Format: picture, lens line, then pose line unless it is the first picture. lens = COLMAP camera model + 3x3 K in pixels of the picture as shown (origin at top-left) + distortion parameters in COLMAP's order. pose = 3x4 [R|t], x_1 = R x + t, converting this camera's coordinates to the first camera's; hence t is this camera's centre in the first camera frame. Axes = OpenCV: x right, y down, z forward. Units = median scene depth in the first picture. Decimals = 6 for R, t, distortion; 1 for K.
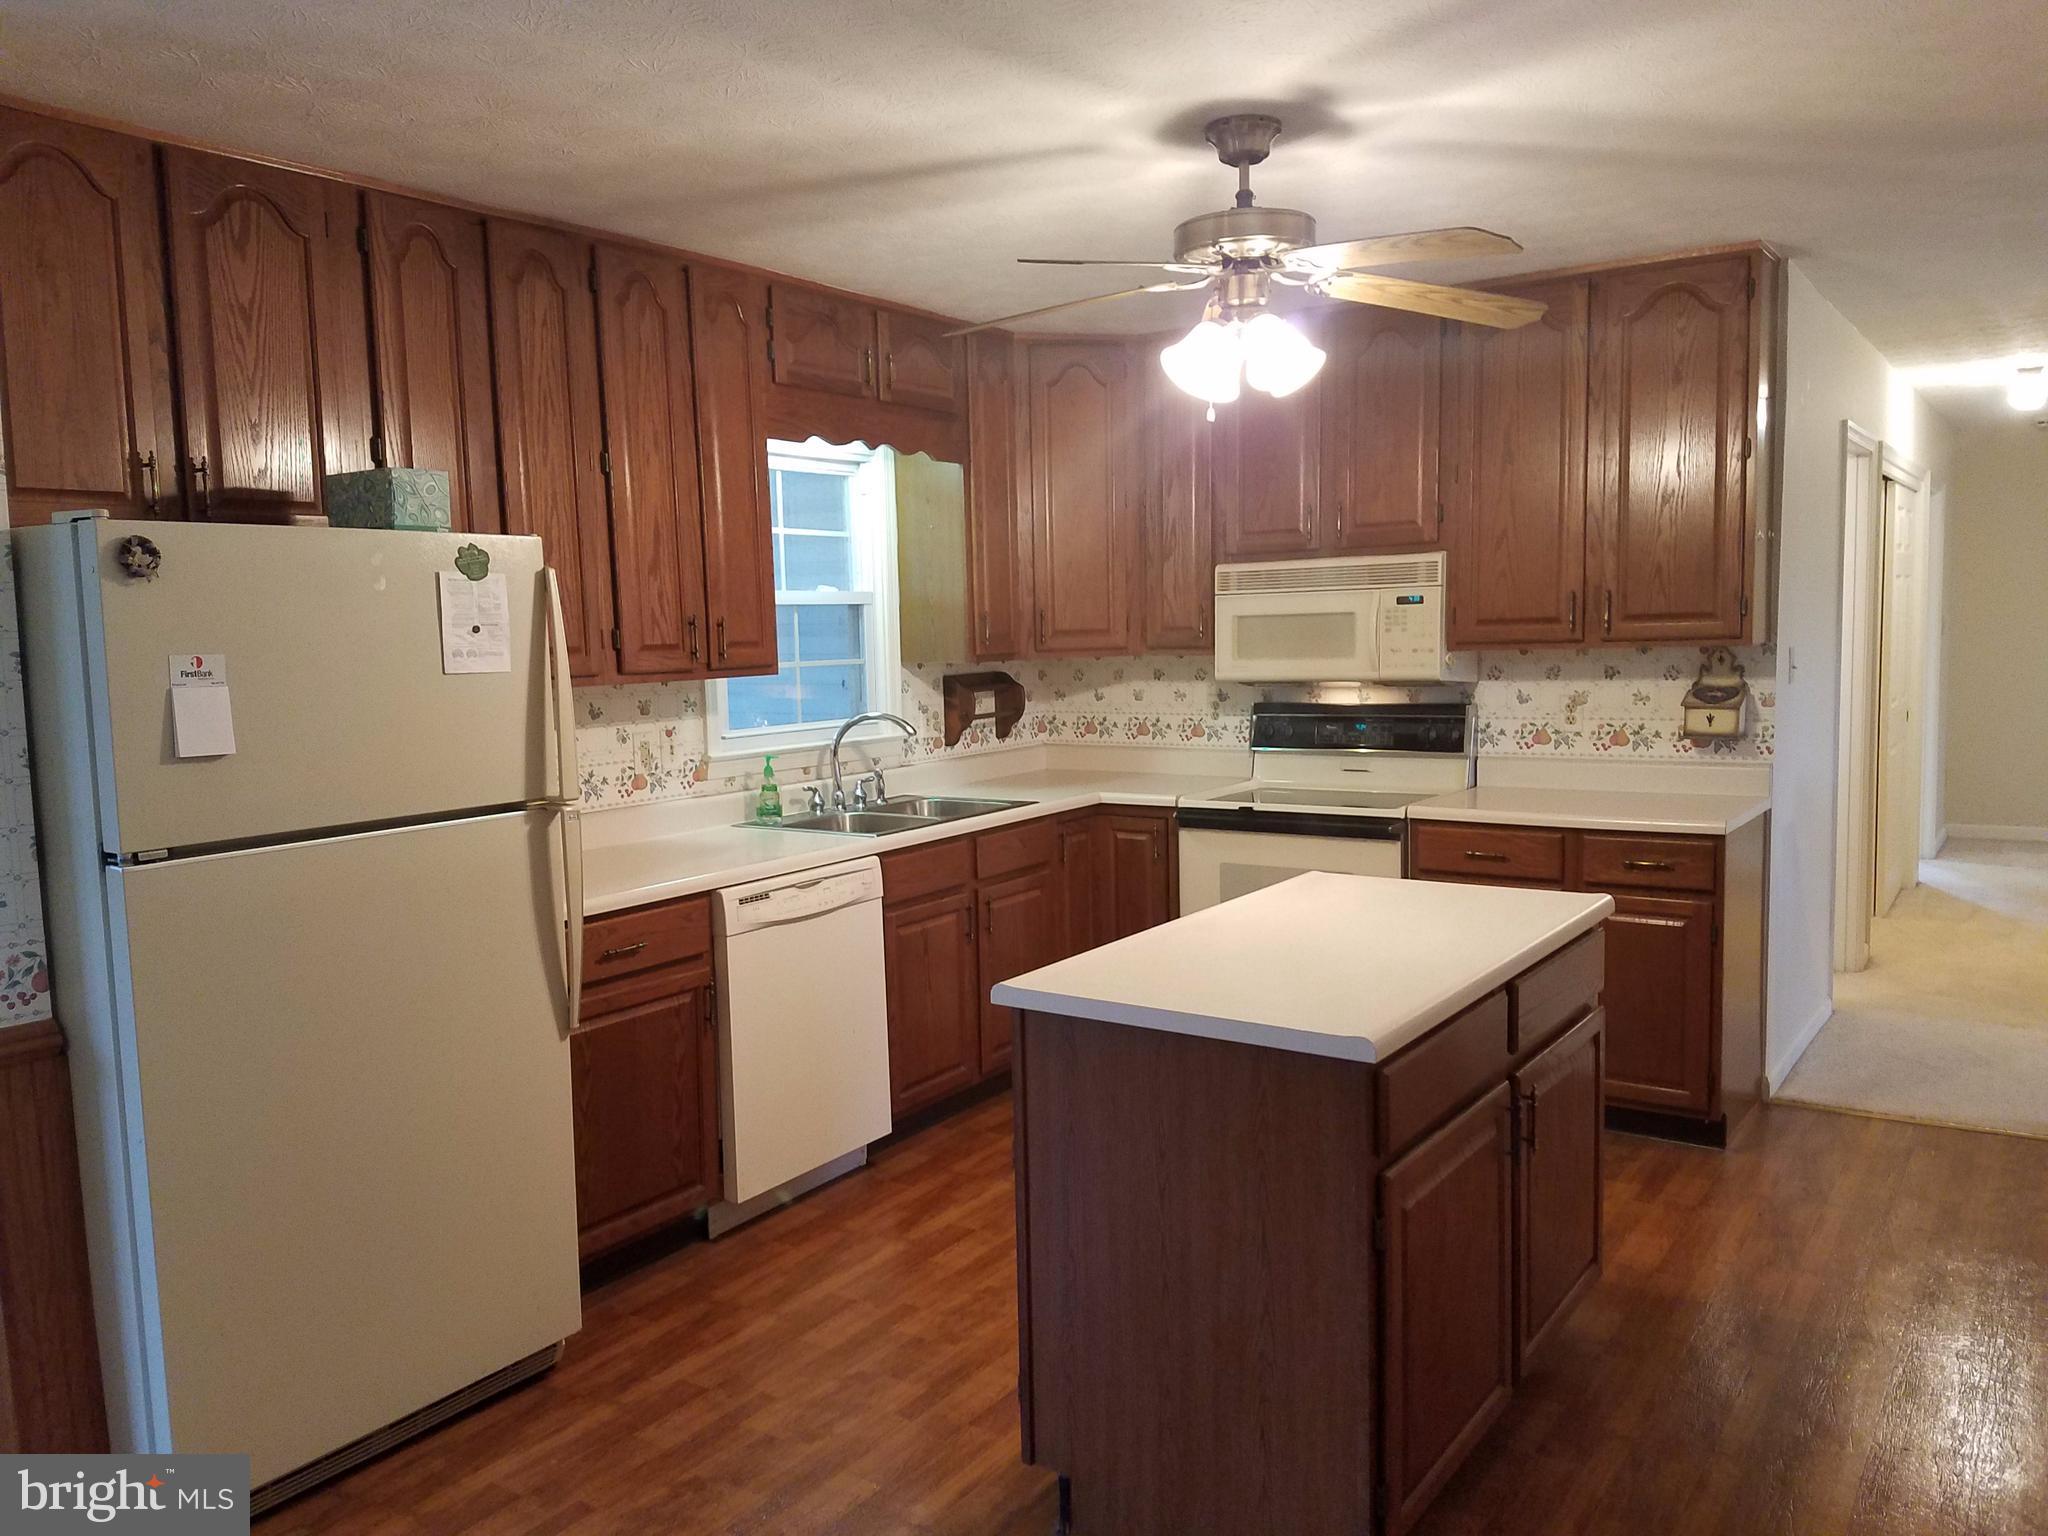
lens RADIAL K [[1564.5, 0, 1032.0], [0, 1564.5, 748.0], [0, 0, 1]] dist [0.100277, -0.088421]
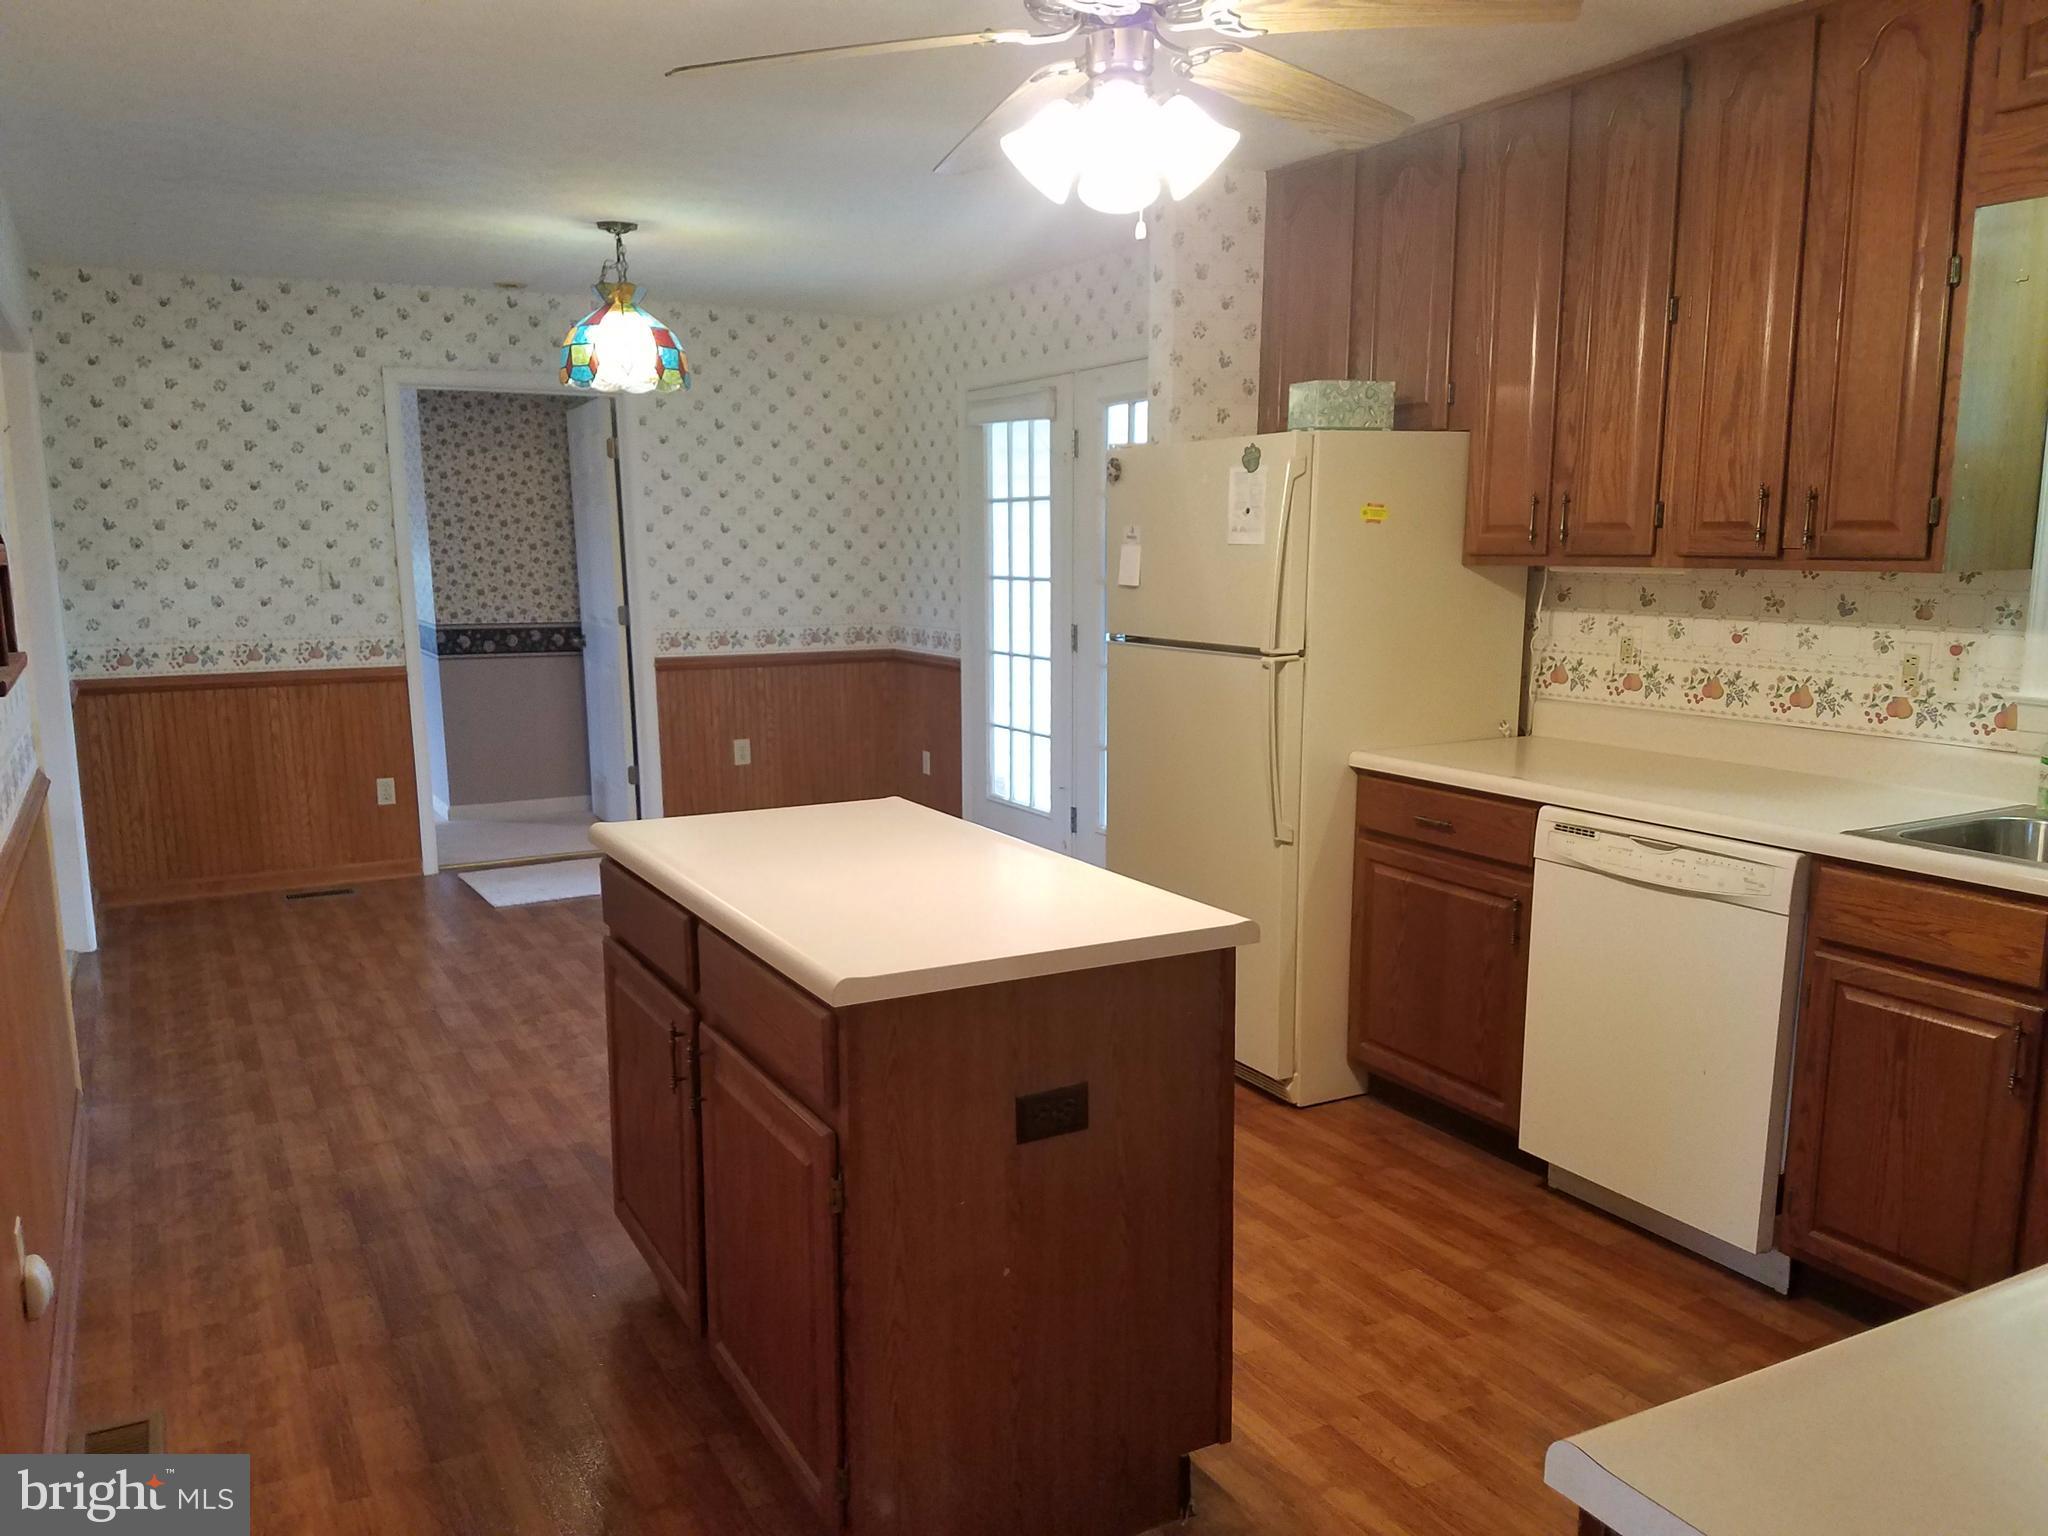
lens RADIAL K [[1564.5, 0, 976.3], [0, 1564.5, 790.7], [0, 0, 1]] dist [0.100277, -0.088421]
pose [[-0.475527, 0.168435, -0.863426, 0.684470], [-0.056264, 0.973666, 0.220927, -0.091873], [0.877900, 0.153637, -0.453527, 1.060023]]
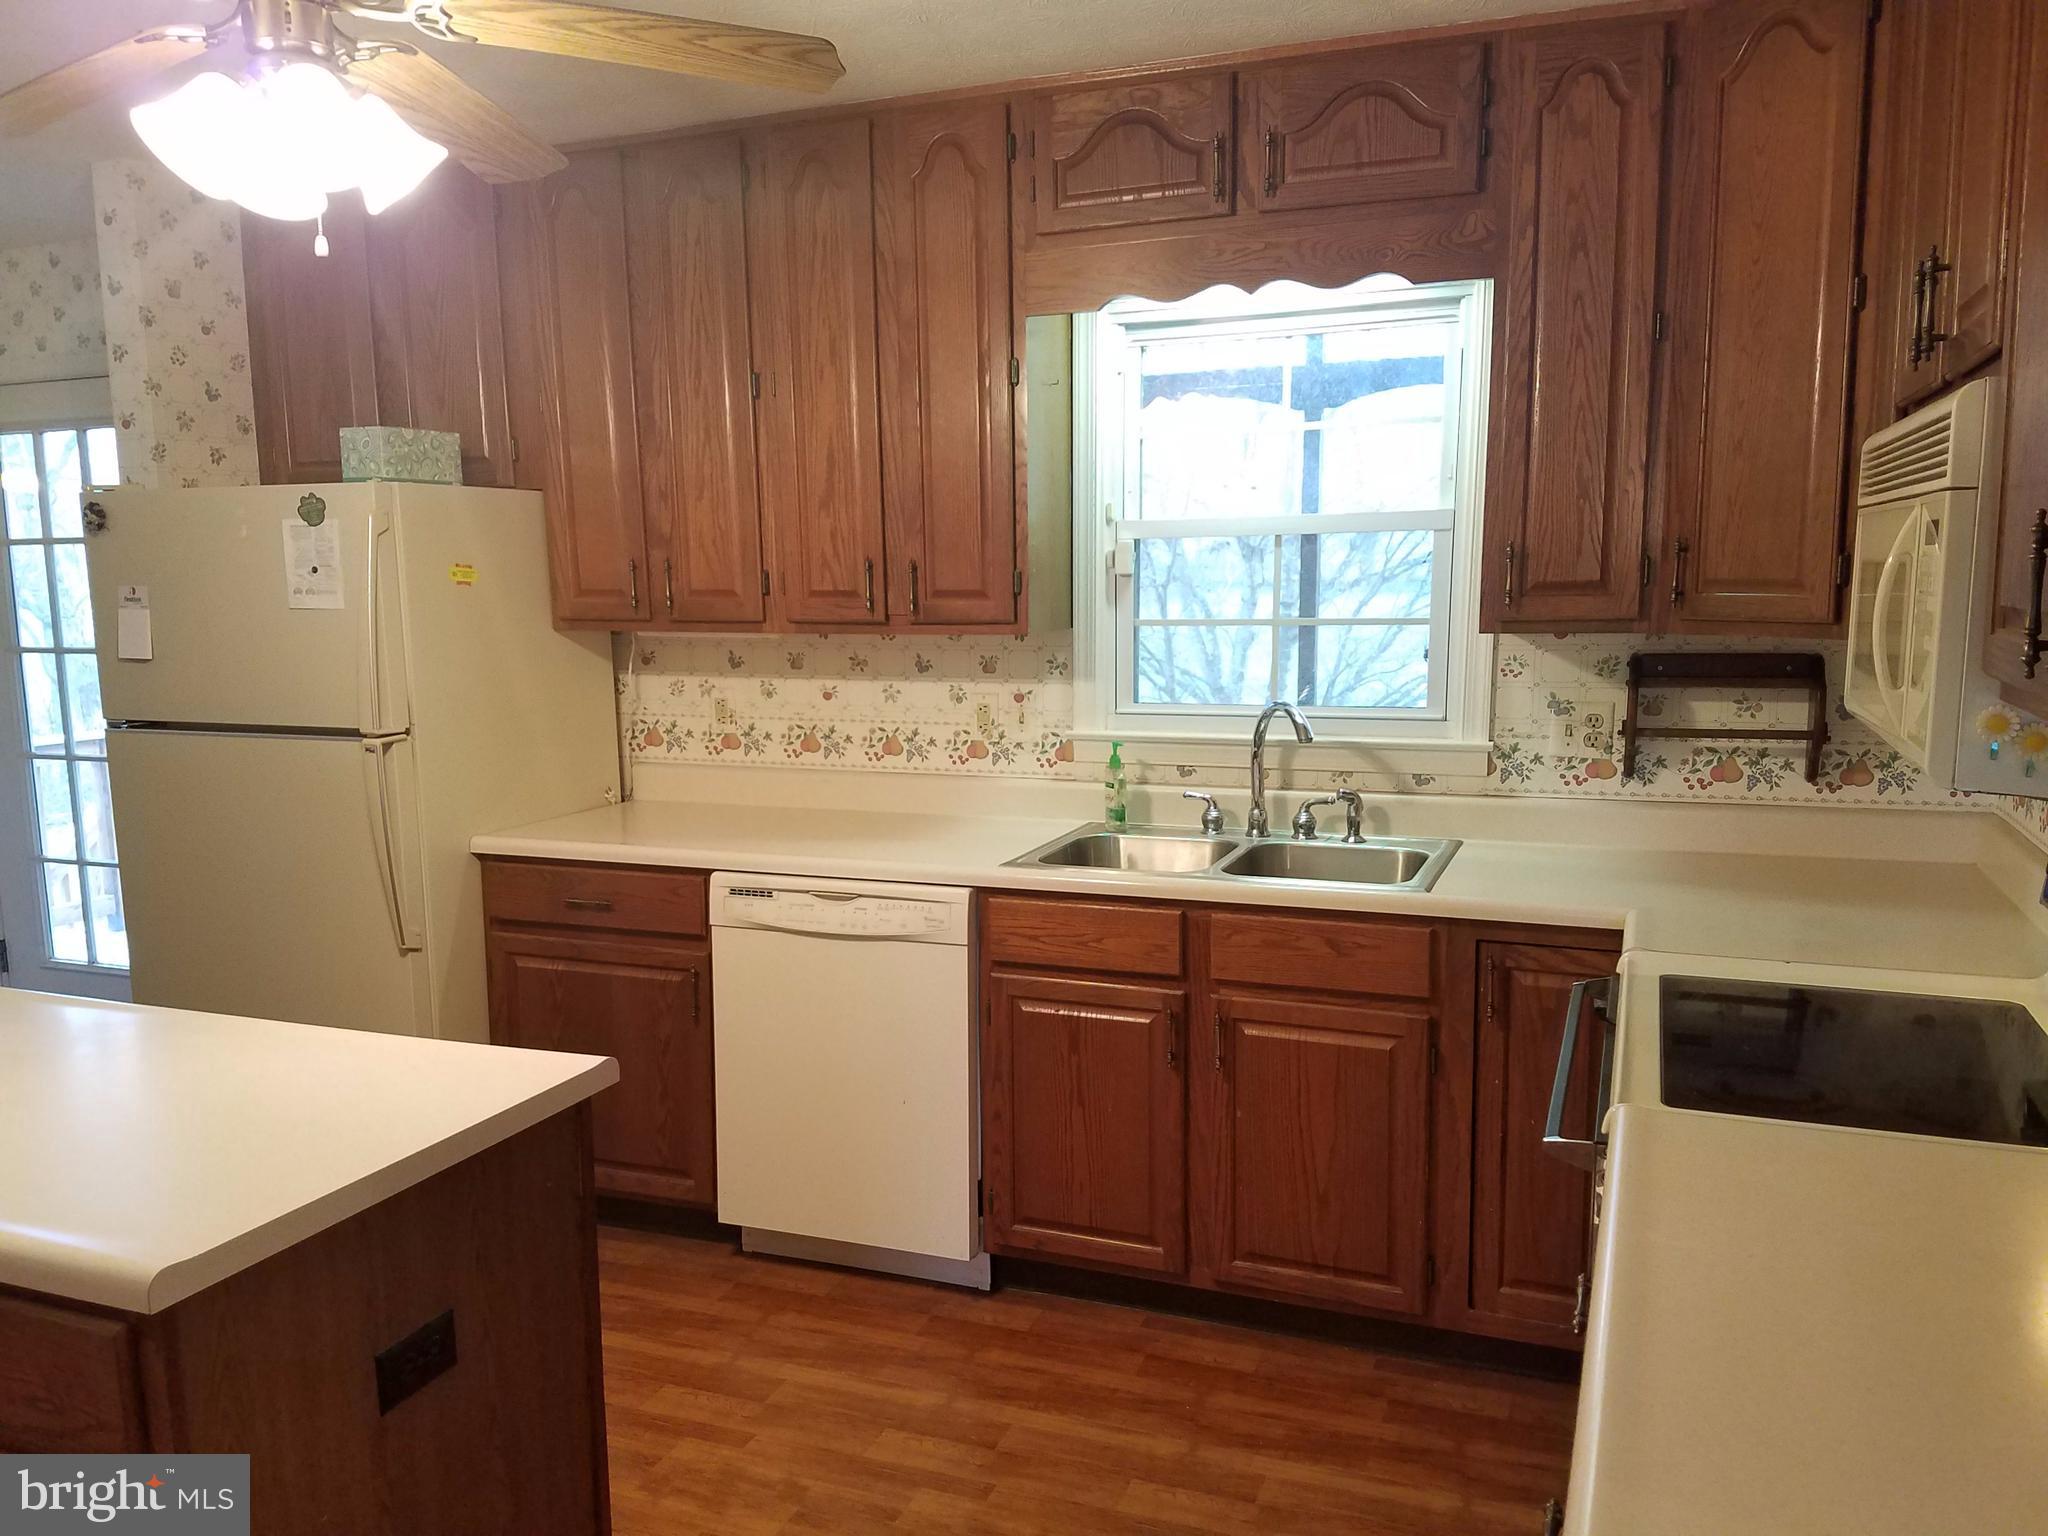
lens RADIAL K [[1564.5, 0, 1040.7], [0, 1564.5, 795.0], [0, 0, 1]] dist [0.100277, -0.088421]
pose [[0.216129, 0.153983, -0.964146, 0.646085], [-0.075084, 0.987182, 0.140831, -0.084929], [0.973473, 0.041954, 0.224921, 0.923976]]
